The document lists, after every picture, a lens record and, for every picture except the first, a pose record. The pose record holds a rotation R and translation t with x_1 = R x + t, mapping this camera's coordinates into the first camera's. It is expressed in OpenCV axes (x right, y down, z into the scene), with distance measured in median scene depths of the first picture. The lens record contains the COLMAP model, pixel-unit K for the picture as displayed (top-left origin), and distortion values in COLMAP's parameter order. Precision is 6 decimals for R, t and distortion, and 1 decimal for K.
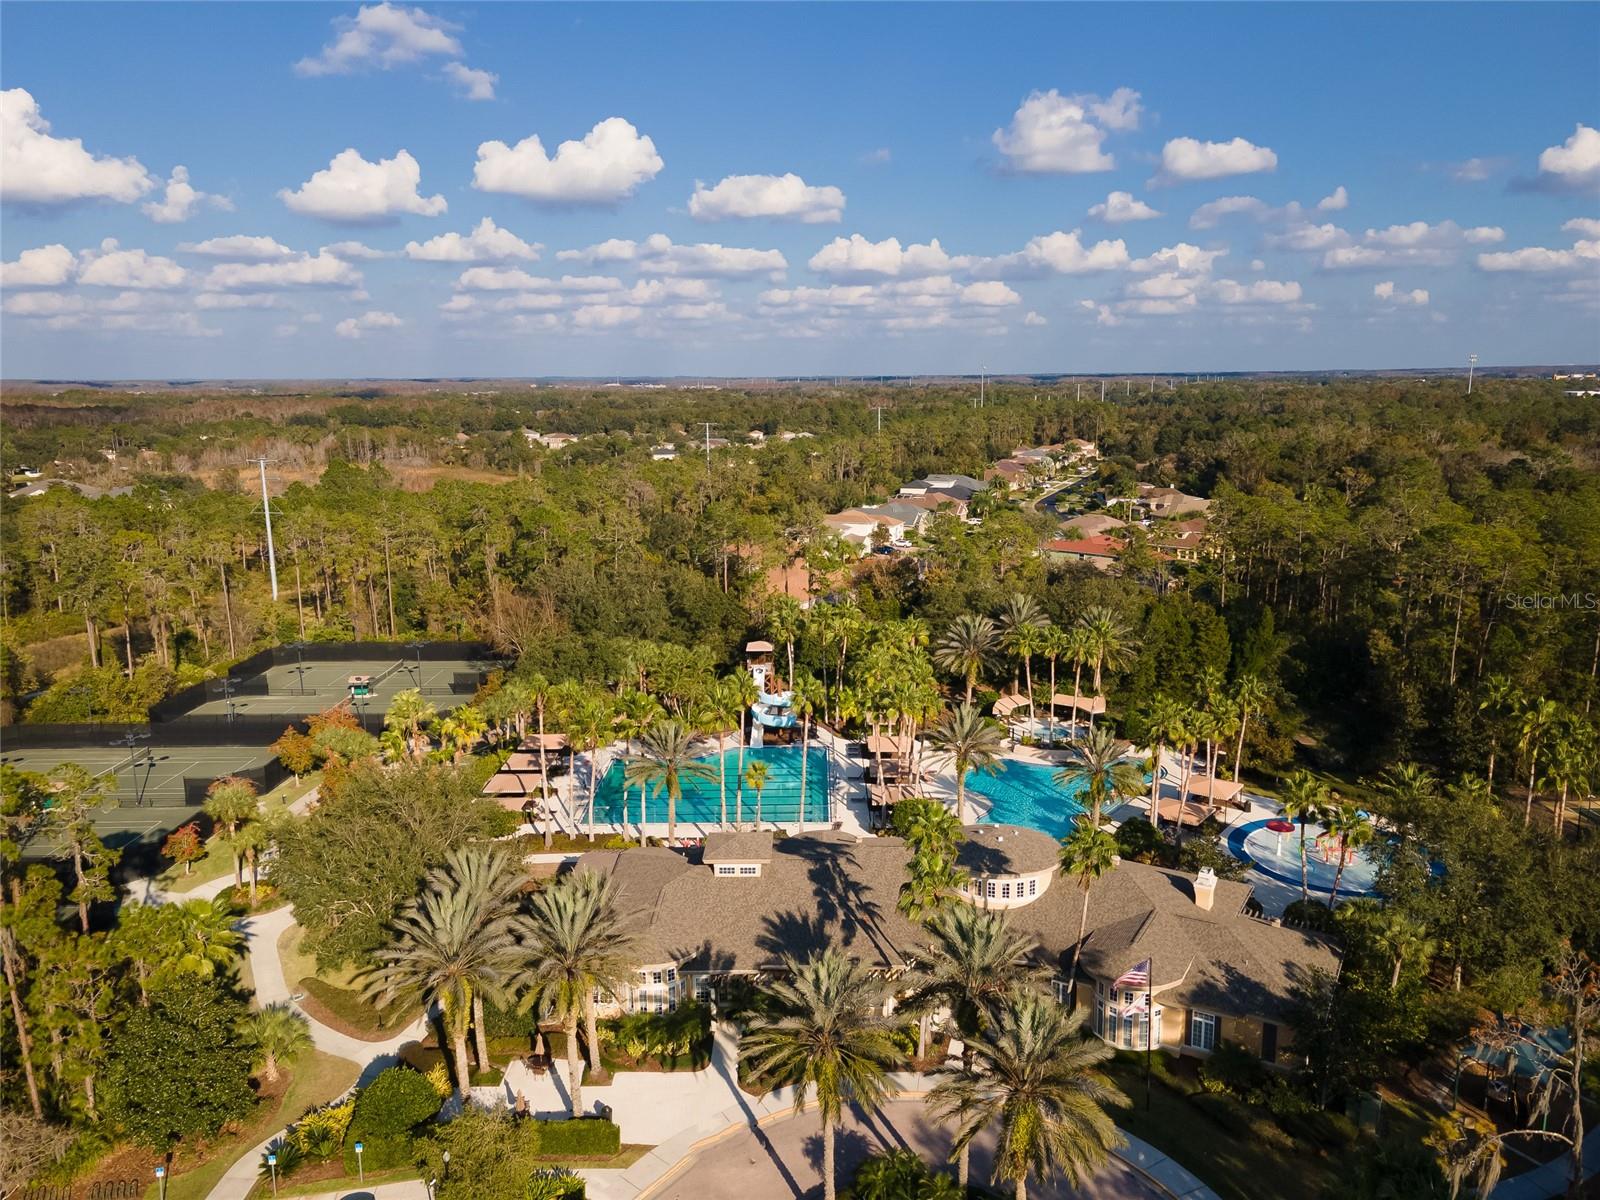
lens RADIAL K [[1163.8, 0, 803.3], [0, 1163.8, 603.9], [0, 0, 1]] dist [0.037157, 0.001592]
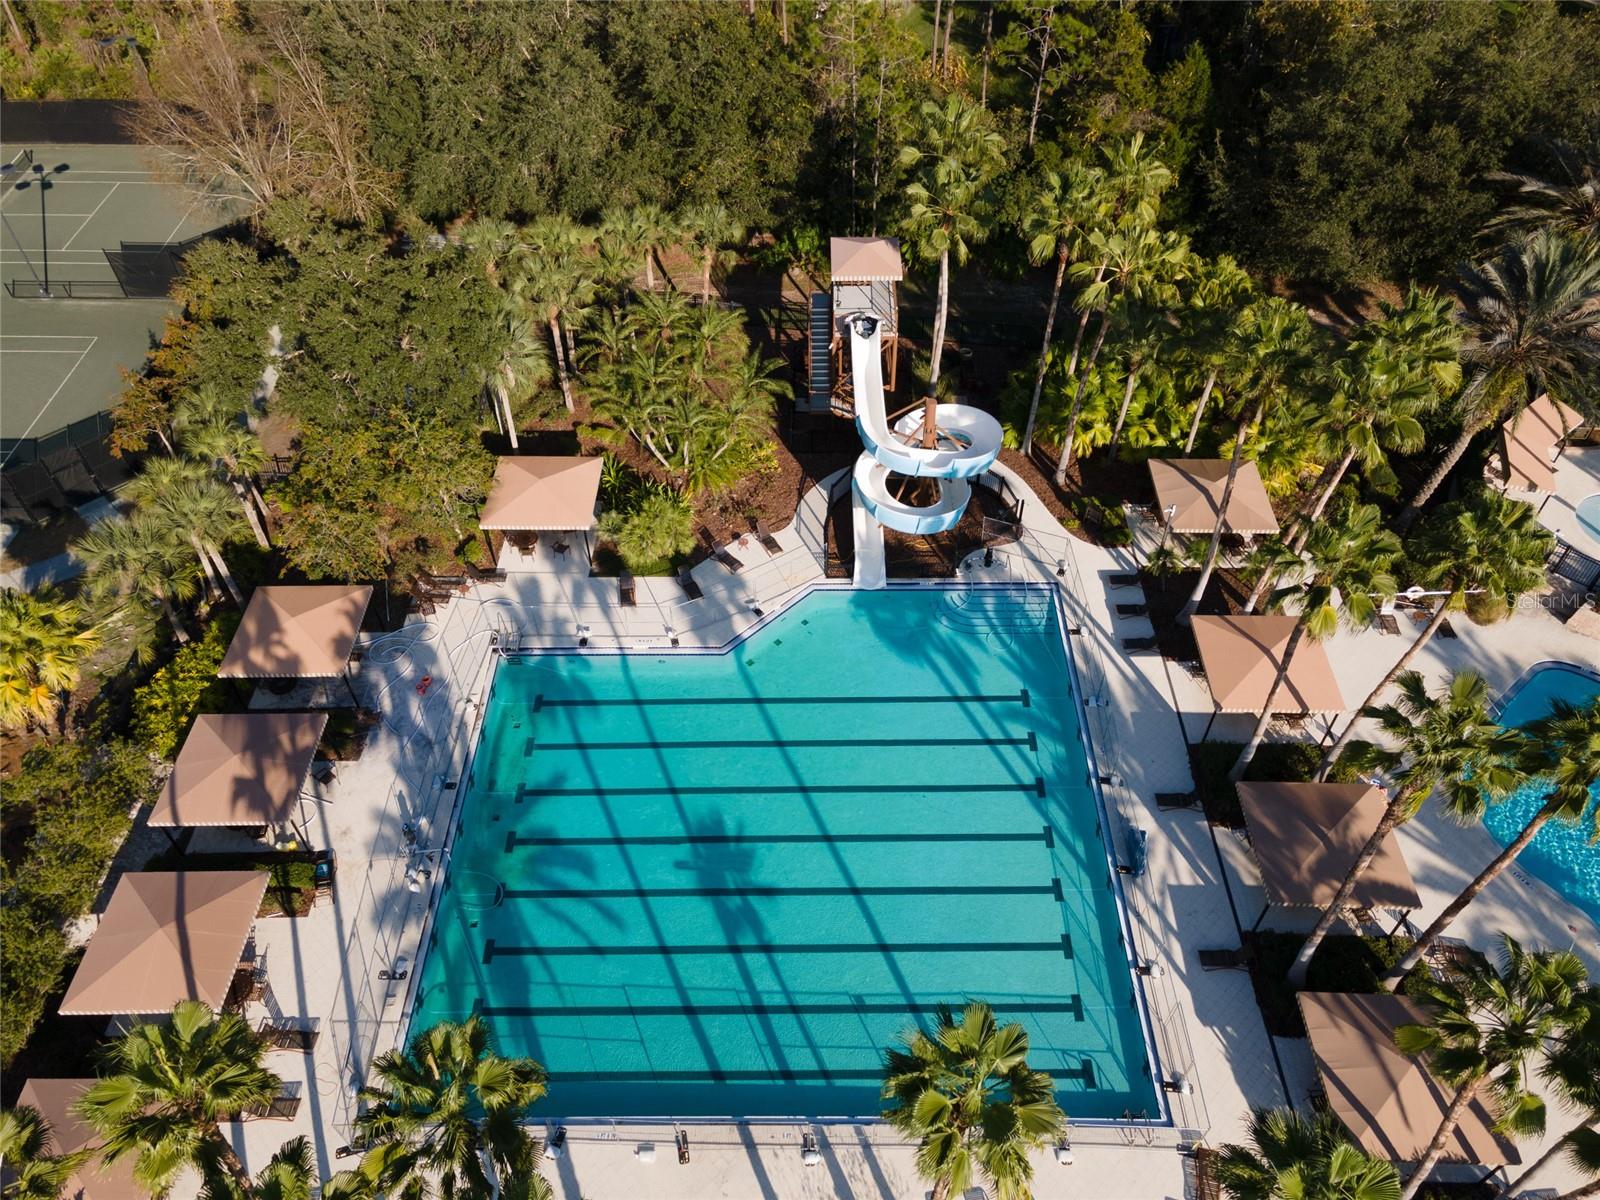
lens RADIAL K [[1163.8, 0, 803.3], [0, 1163.8, 603.9], [0, 0, 1]] dist [0.037157, 0.001592]
pose [[0.999976, -0.006201, 0.003238, -0.063911], [0.003187, 0.815908, 0.578173, -0.095108], [-0.006227, -0.578149, 0.815907, 0.685132]]
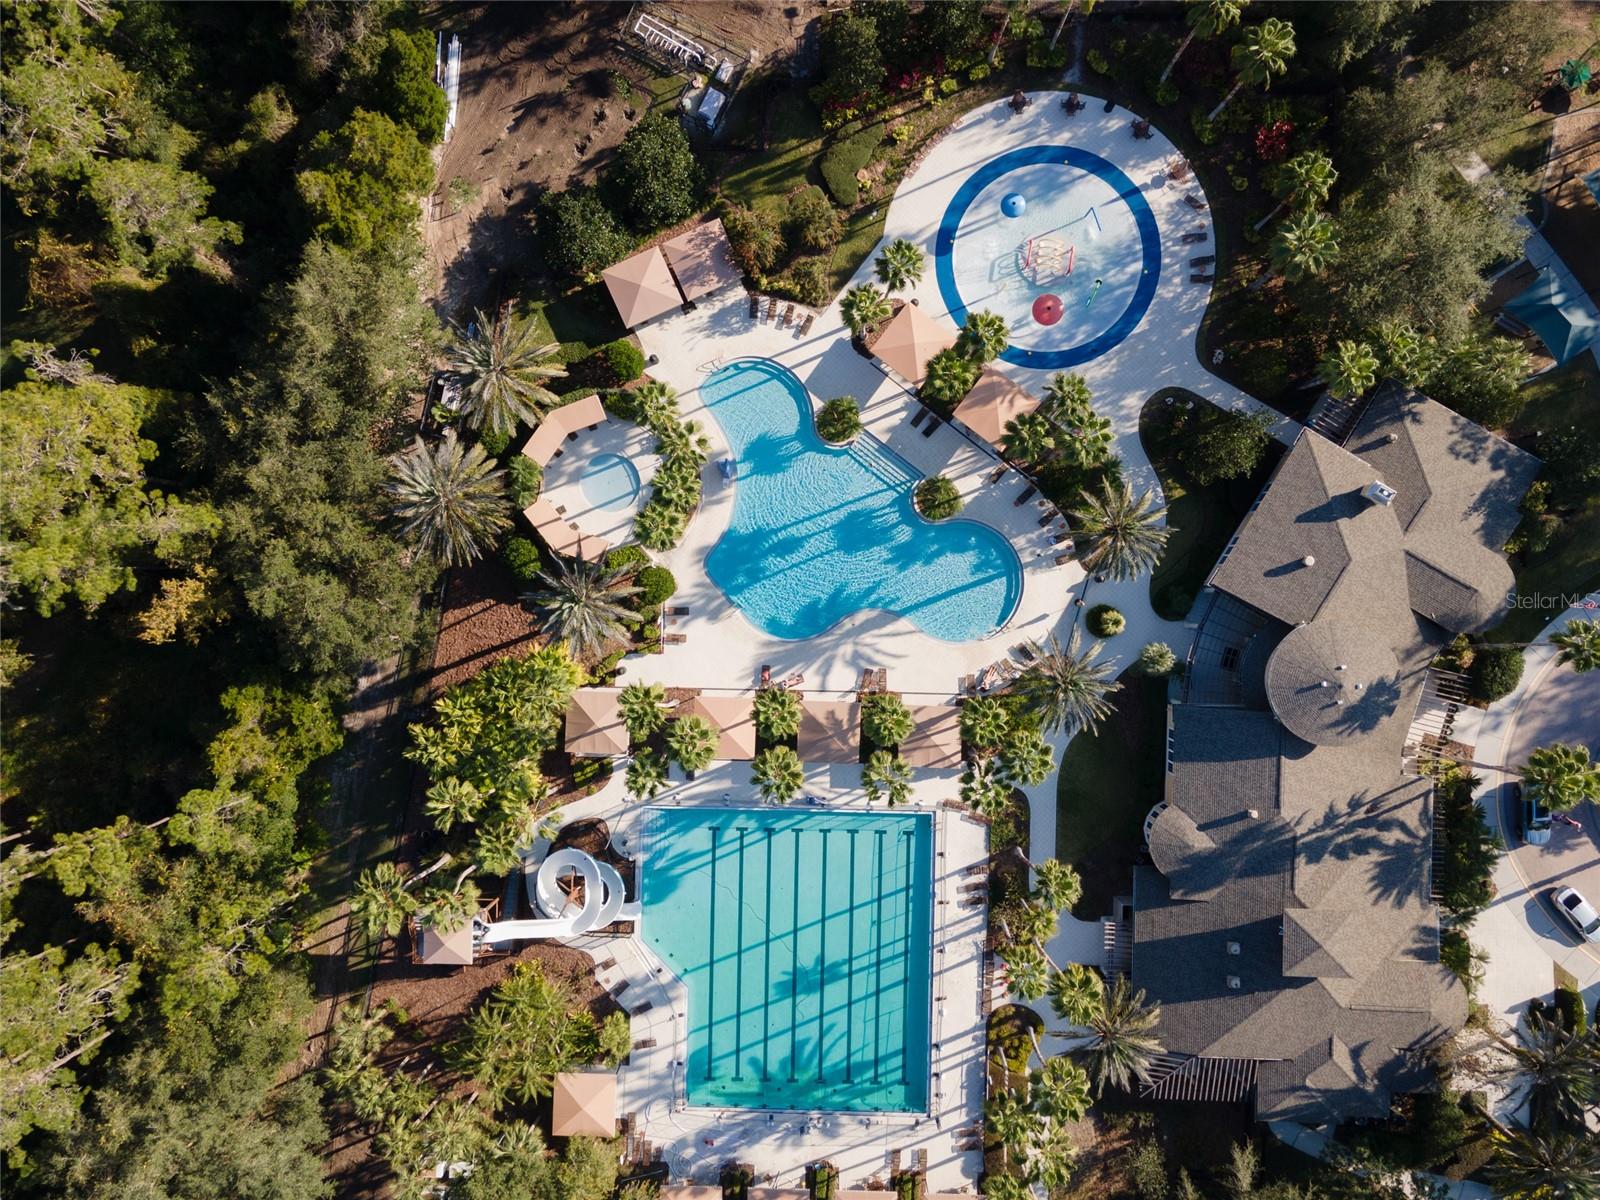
lens RADIAL K [[1163.8, 0, 803.3], [0, 1163.8, 603.9], [0, 0, 1]] dist [0.037157, 0.001592]
pose [[0.002254, -0.999960, -0.008688, 0.149941], [0.220408, -0.007977, 0.975375, -0.538340], [-0.975405, -0.004114, 0.220381, 0.757798]]
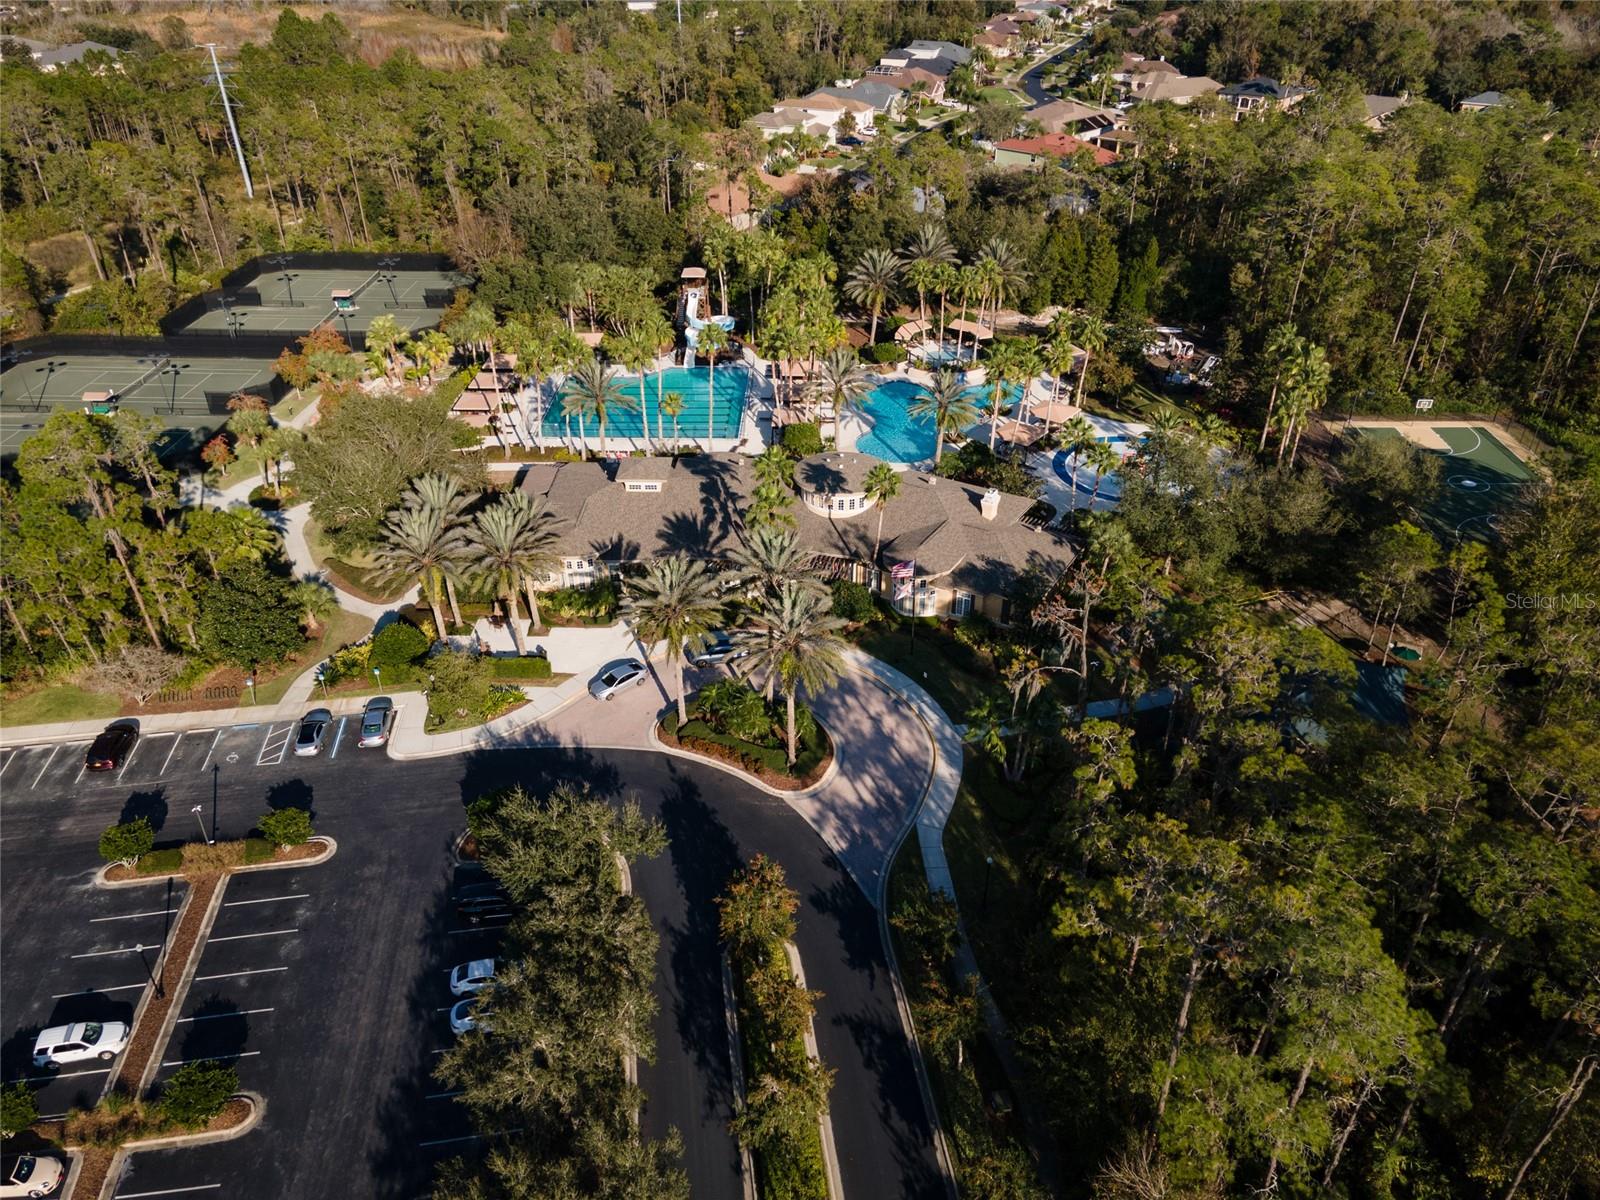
lens RADIAL K [[1158.3, 0, 800.0], [0, 1158.3, 600.0], [0, 0, 1]] dist [0.005698, 0.080527]
pose [[0.999917, 0.011414, -0.005973, 0.080212], [-0.008513, 0.933444, 0.358623, -0.075219], [0.009669, -0.358543, 0.933463, -0.162776]]
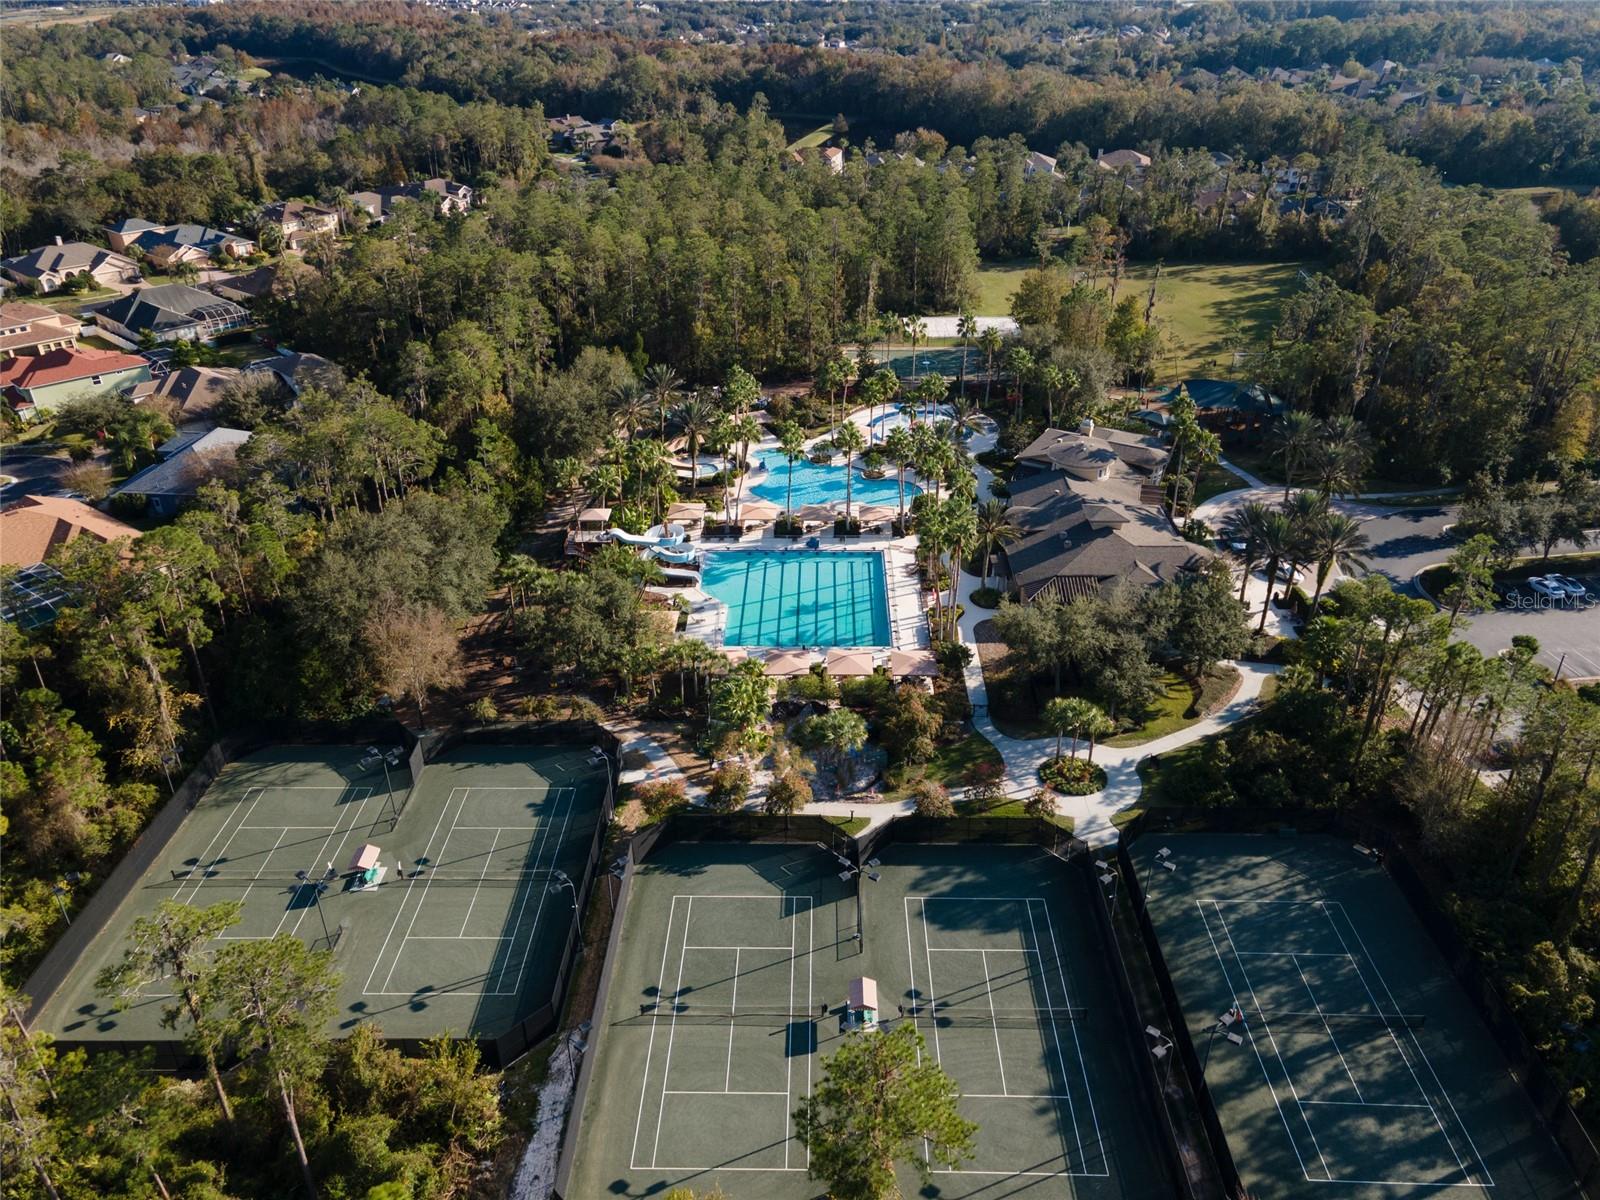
lens RADIAL K [[1163.8, 0, 803.3], [0, 1163.8, 603.9], [0, 0, 1]] dist [0.037157, 0.001592]
pose [[0.000653, -0.473877, 0.880591, -1.028019], [0.214198, 0.860219, 0.462756, -0.345810], [-0.976790, 0.188319, 0.102065, 0.804170]]
